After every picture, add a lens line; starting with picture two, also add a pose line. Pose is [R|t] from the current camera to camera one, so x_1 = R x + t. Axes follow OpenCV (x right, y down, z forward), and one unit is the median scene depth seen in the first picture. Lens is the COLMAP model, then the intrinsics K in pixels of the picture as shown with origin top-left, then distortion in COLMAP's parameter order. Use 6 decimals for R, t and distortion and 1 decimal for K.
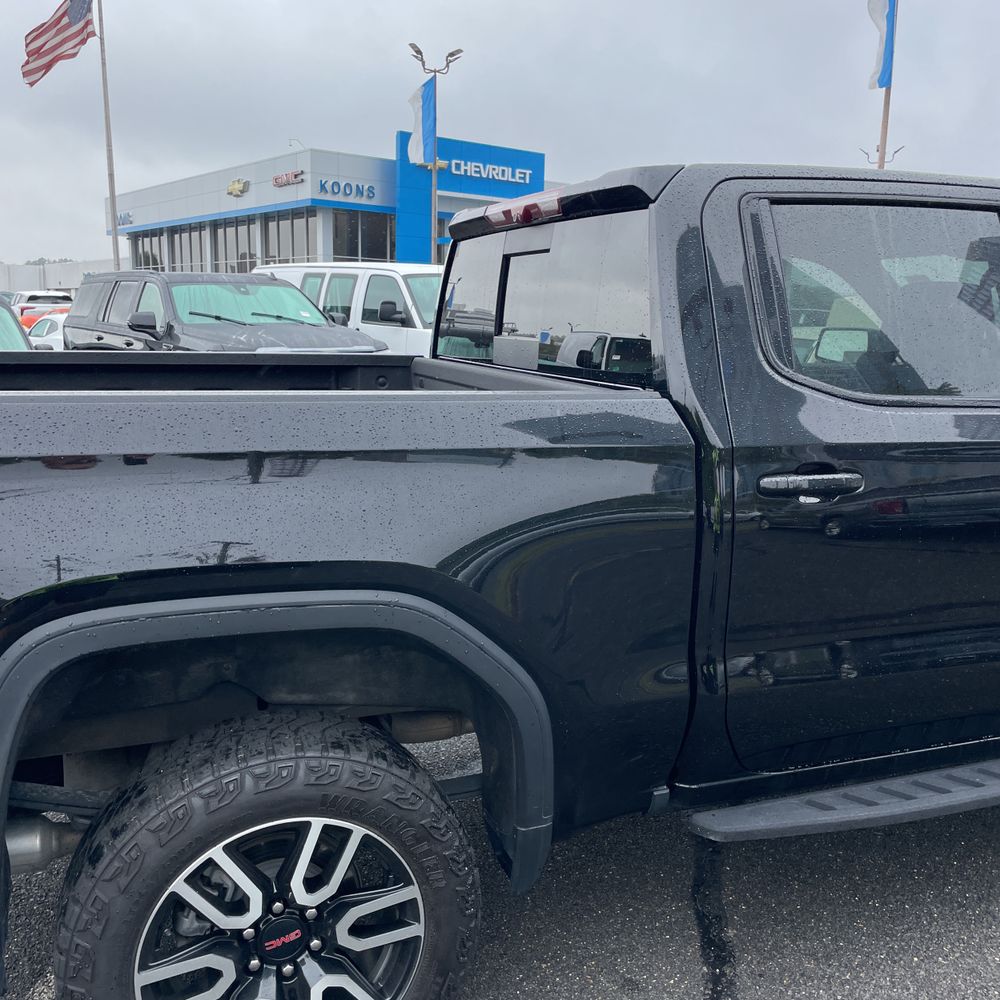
lens RADIAL K [[1023.7, 0, 508.6], [0, 1023.7, 504.0], [0, 0, 1]] dist [0.034595, 0.000000]
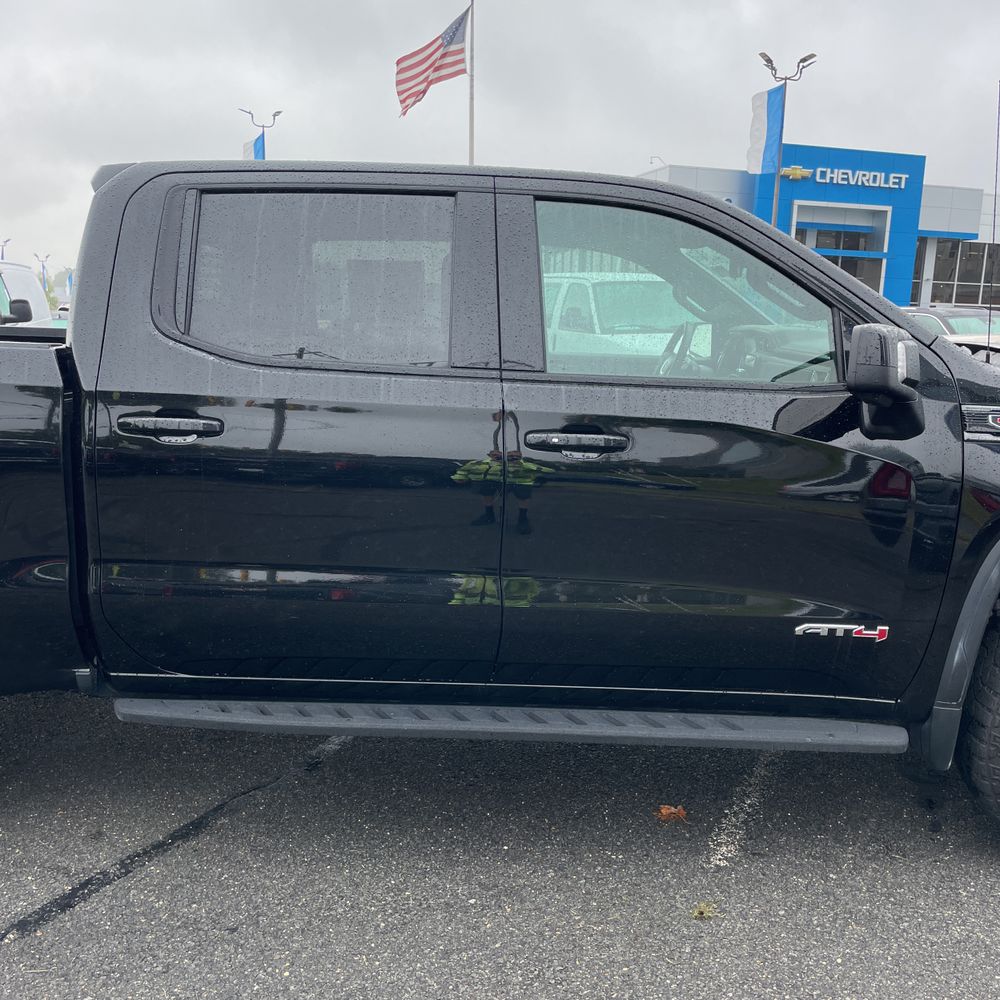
lens RADIAL K [[1023.7, 0, 505.1], [0, 1023.7, 507.7], [0, 0, 1]] dist [0.034595, 0.000000]
pose [[0.928776, 0.069053, -0.364153, 1.193220], [-0.073212, 0.997314, 0.002390, 0.047393], [0.363340, 0.024440, 0.931336, 0.032648]]
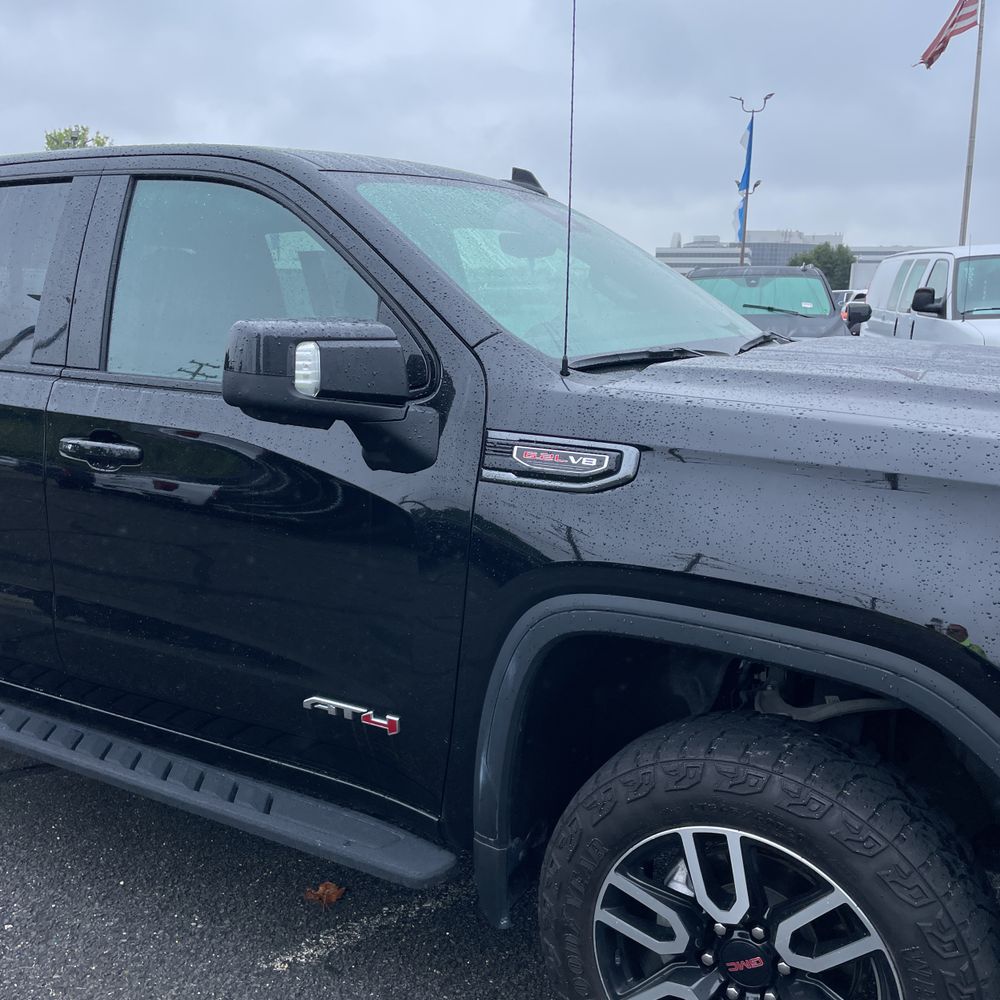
lens RADIAL K [[1023.7, 0, 494.3], [0, 1023.7, 501.4], [0, 0, 1]] dist [0.034595, 0.000000]
pose [[0.634306, 0.135492, -0.761116, 1.970294], [-0.138182, 0.988538, 0.060817, -0.114668], [0.760632, 0.066596, 0.645758, 0.863723]]
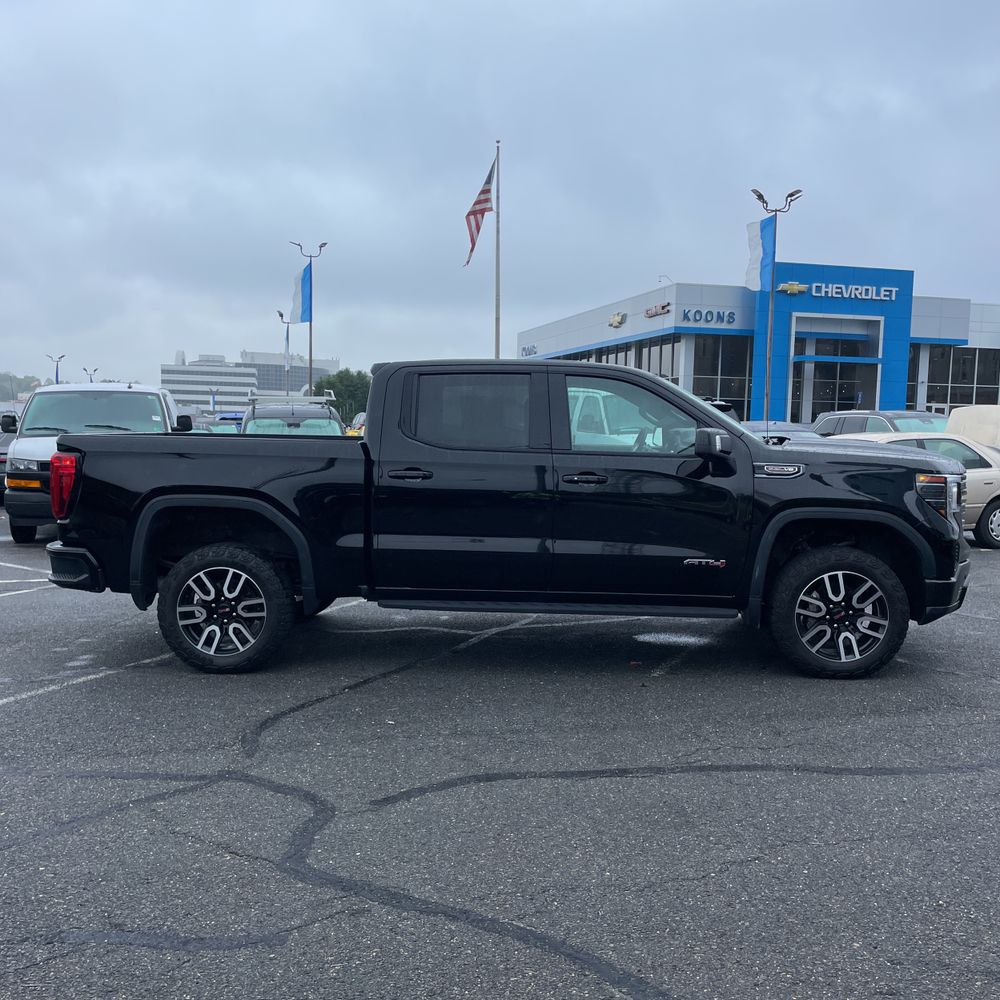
lens RADIAL K [[1023.7, 0, 495.6], [0, 1023.7, 501.7], [0, 0, 1]] dist [0.034595, 0.000000]
pose [[0.917918, 0.021847, -0.396168, 1.745205], [-0.066632, 0.992790, -0.099638, 0.340175], [0.391135, 0.117857, 0.912756, -1.553273]]
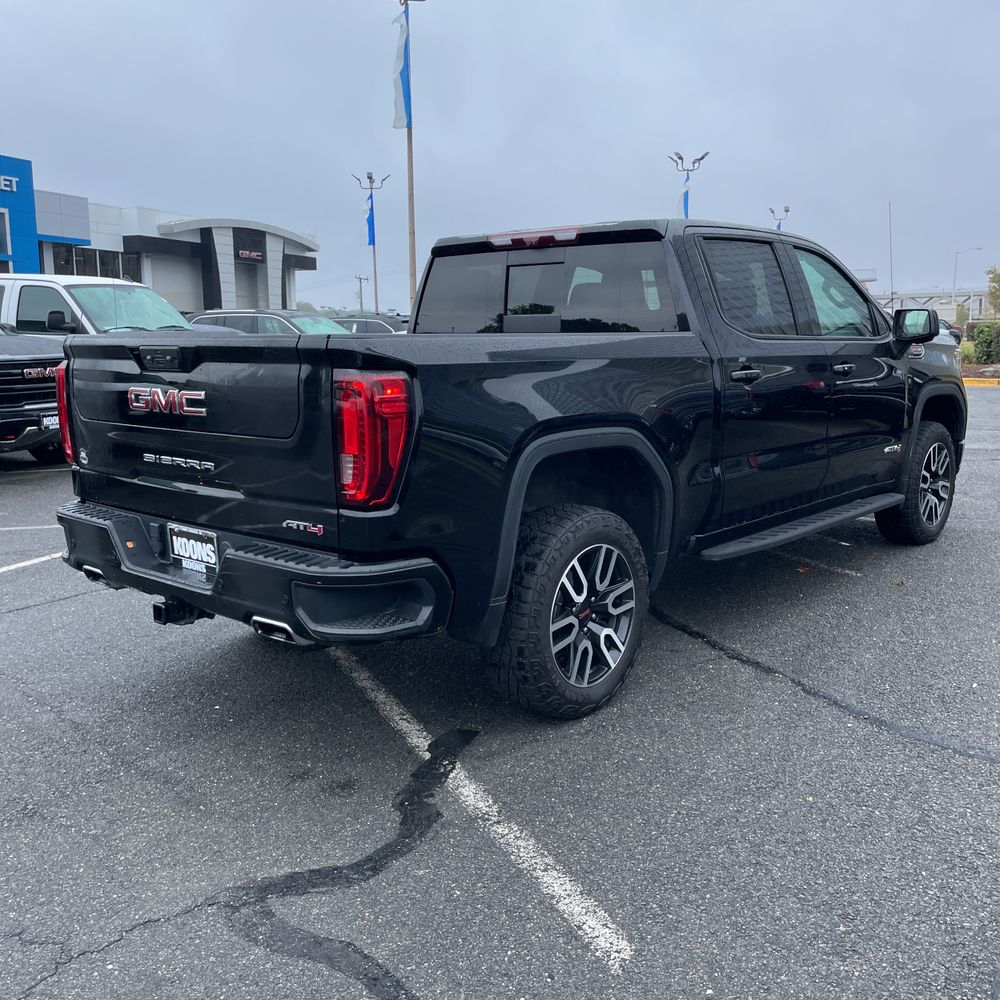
lens RADIAL K [[1023.7, 0, 518.6], [0, 1023.7, 492.9], [0, 0, 1]] dist [0.034595, 0.000000]
pose [[0.879497, -0.101229, 0.465013, -1.175864], [0.112522, 0.993643, 0.003489, 0.170216], [-0.462410, 0.049255, 0.885297, -0.651743]]
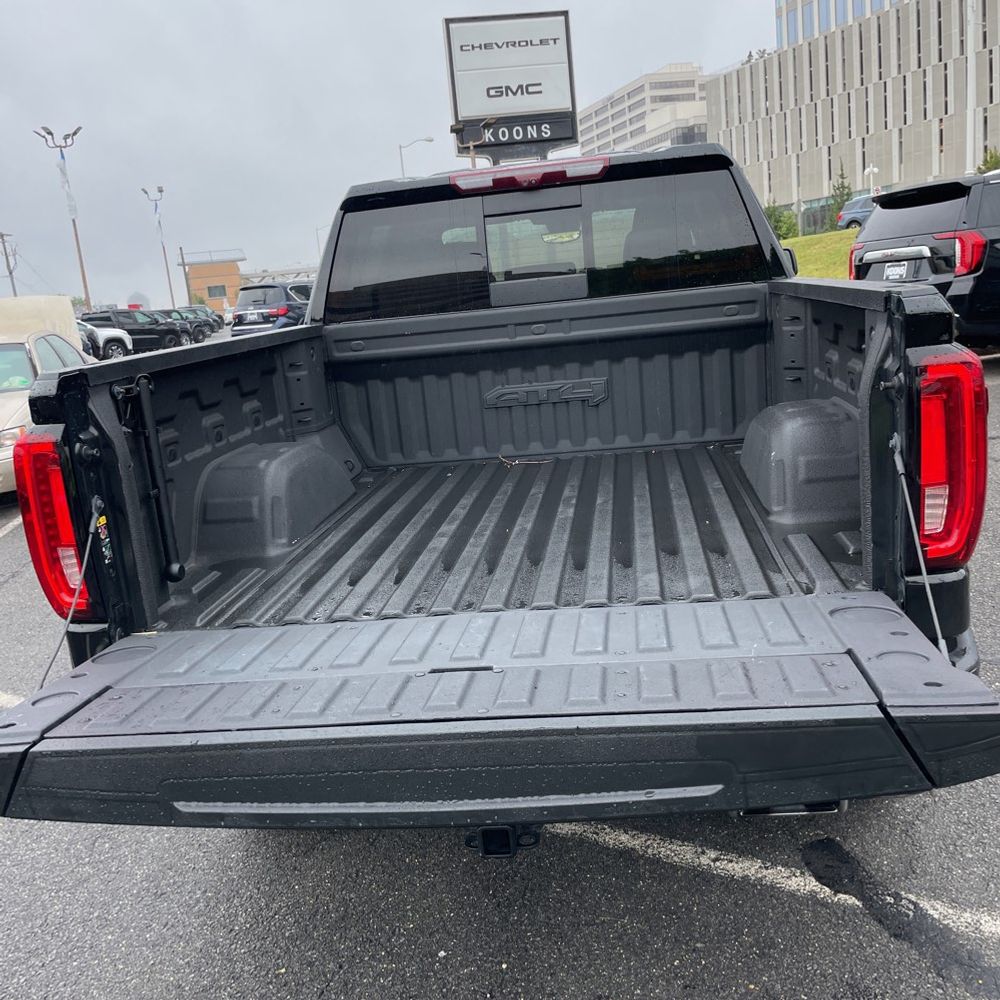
lens RADIAL K [[1023.7, 0, 493.7], [0, 1023.7, 500.7], [0, 0, 1]] dist [0.034595, 0.000000]
pose [[0.472905, -0.251083, 0.844581, -1.654674], [0.268673, 0.953982, 0.133168, -0.120142], [-0.839151, 0.163941, 0.518602, 0.625142]]
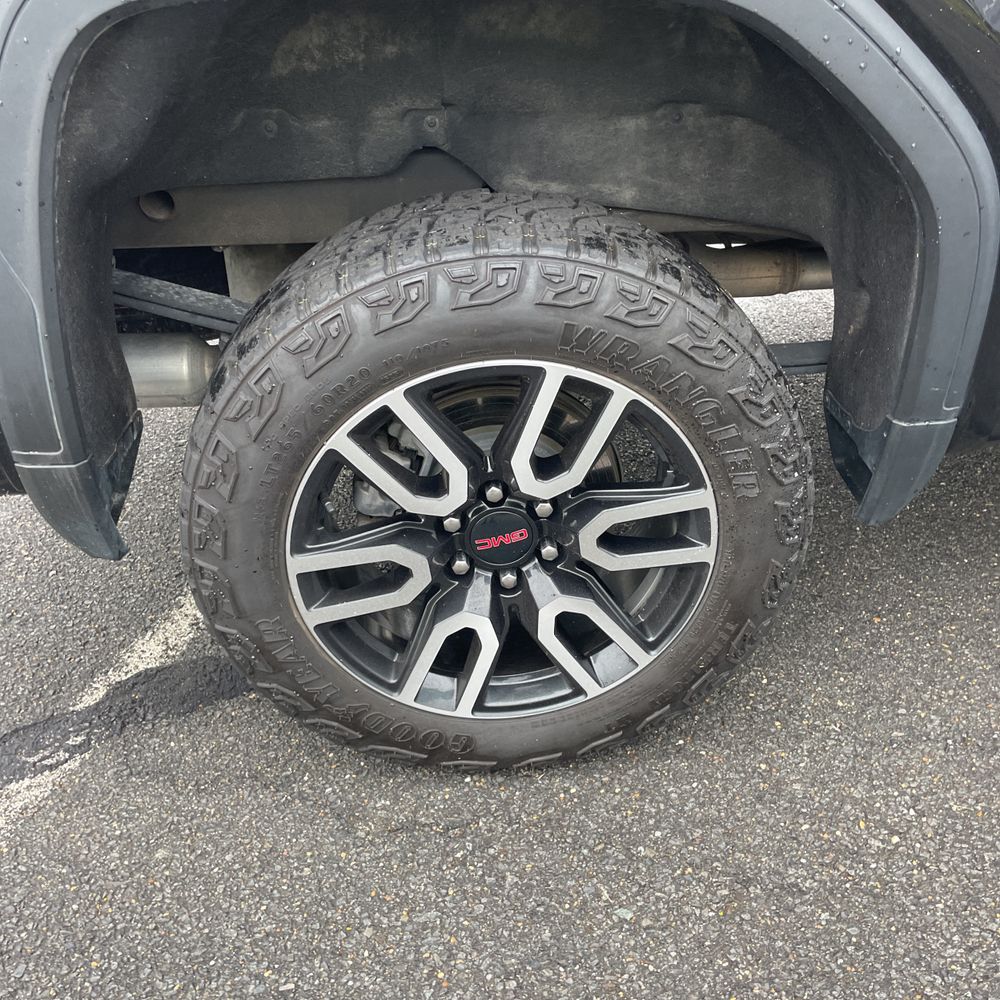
lens RADIAL K [[1023.7, 0, 485.2], [0, 1023.7, 500.5], [0, 0, 1]] dist [0.034595, 0.000000]
pose [[0.954225, 0.125810, -0.271343, -0.050100], [-0.020441, 0.932538, 0.360493, 0.155118], [0.298391, -0.338445, 0.892423, 0.401584]]
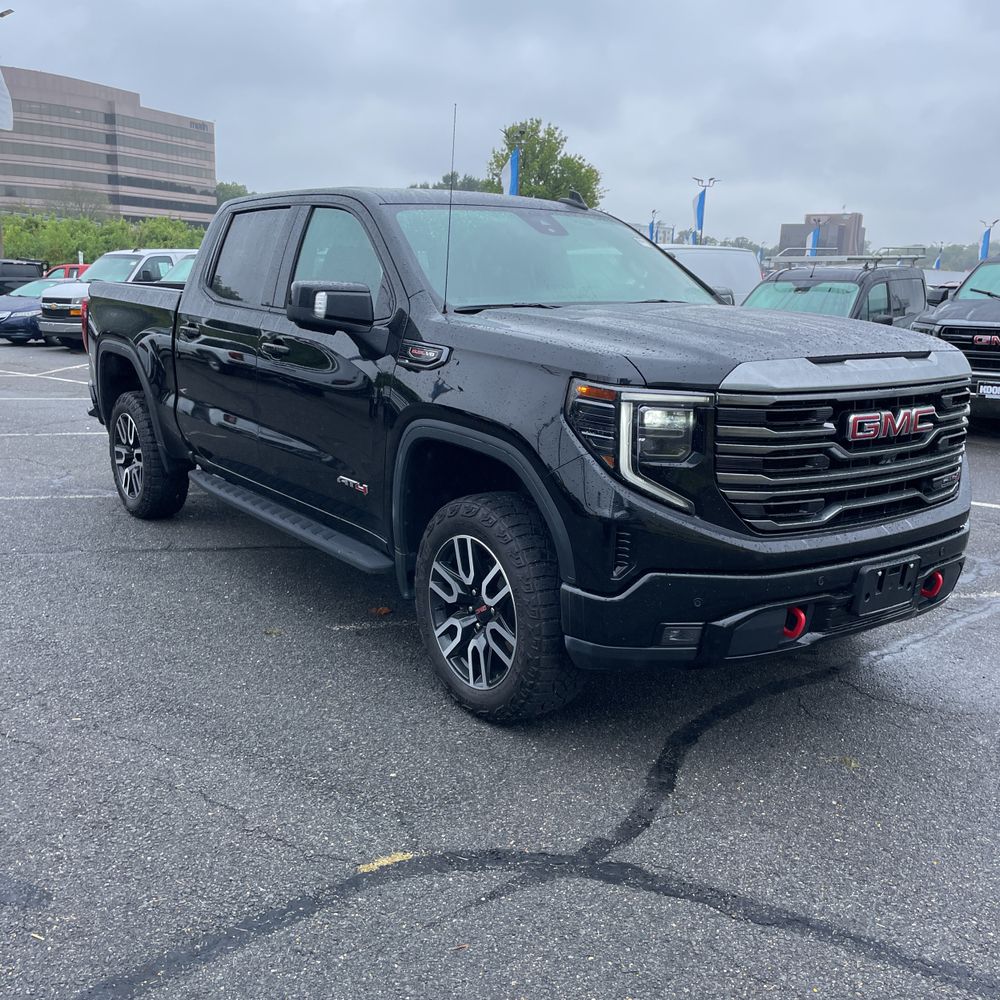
lens RADIAL K [[1023.7, 0, 493.6], [0, 1023.7, 500.7], [0, 0, 1]] dist [0.034595, 0.000000]
pose [[0.273539, 0.196658, -0.941542, 3.112908], [-0.198265, 0.969383, 0.144873, -0.138476], [0.941205, 0.147046, 0.304154, 1.084929]]
